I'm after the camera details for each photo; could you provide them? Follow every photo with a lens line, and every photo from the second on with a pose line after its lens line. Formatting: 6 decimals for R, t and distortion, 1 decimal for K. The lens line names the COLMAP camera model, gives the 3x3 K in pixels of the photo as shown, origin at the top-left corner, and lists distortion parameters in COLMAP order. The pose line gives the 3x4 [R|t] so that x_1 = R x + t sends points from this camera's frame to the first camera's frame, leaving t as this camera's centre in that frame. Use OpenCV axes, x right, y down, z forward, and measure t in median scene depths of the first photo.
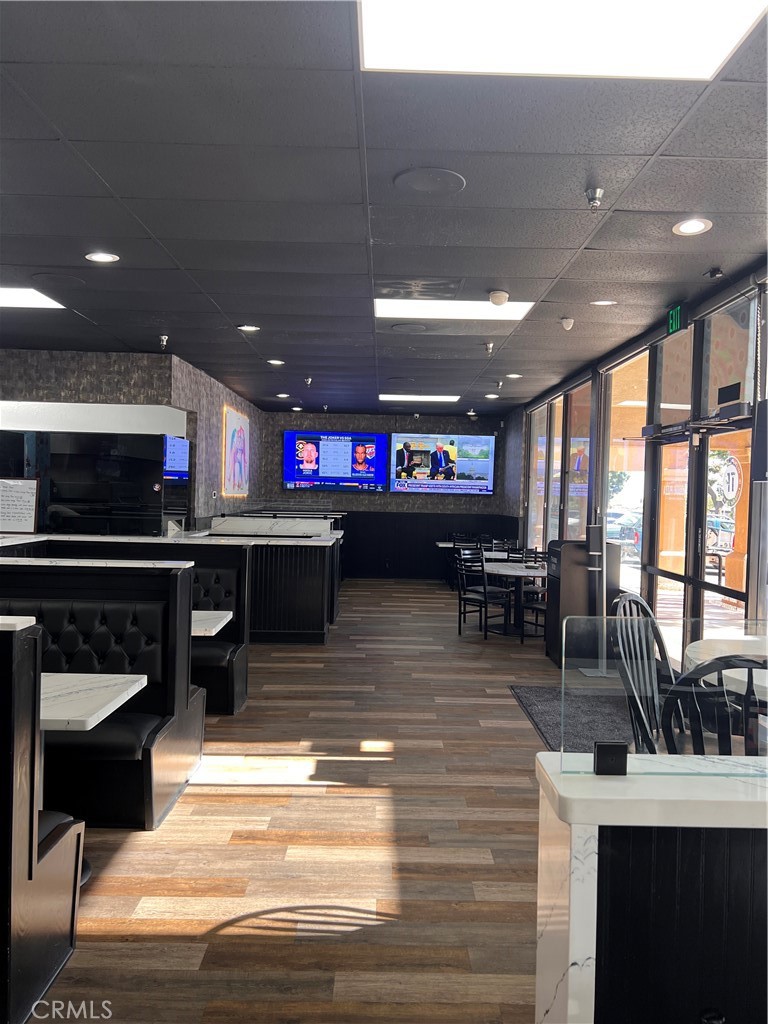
lens RADIAL K [[772.0, 0, 393.6], [0, 772.0, 502.6], [0, 0, 1]] dist [0.030007, -0.032935]
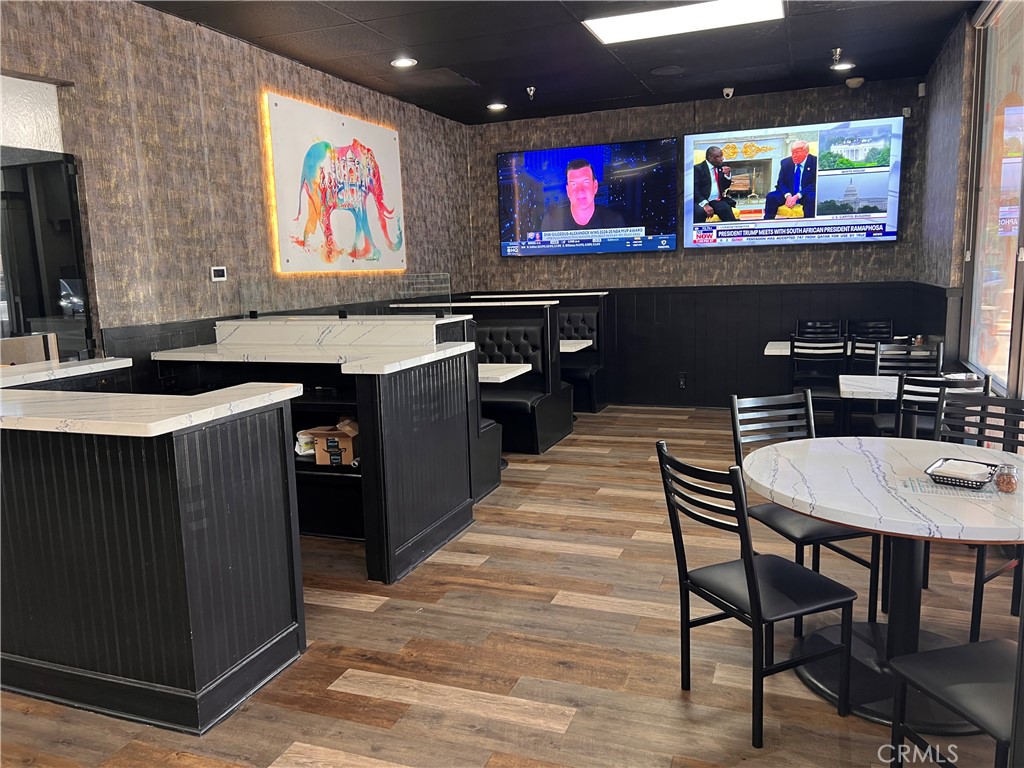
lens RADIAL K [[772.0, 0, 520.6], [0, 772.0, 386.6], [0, 0, 1]] dist [0.030007, -0.032935]
pose [[0.929896, 0.000648, -0.367822, 0.087608], [0.051522, 0.989910, 0.131999, 0.003860], [0.364196, -0.141697, 0.920480, 0.445683]]
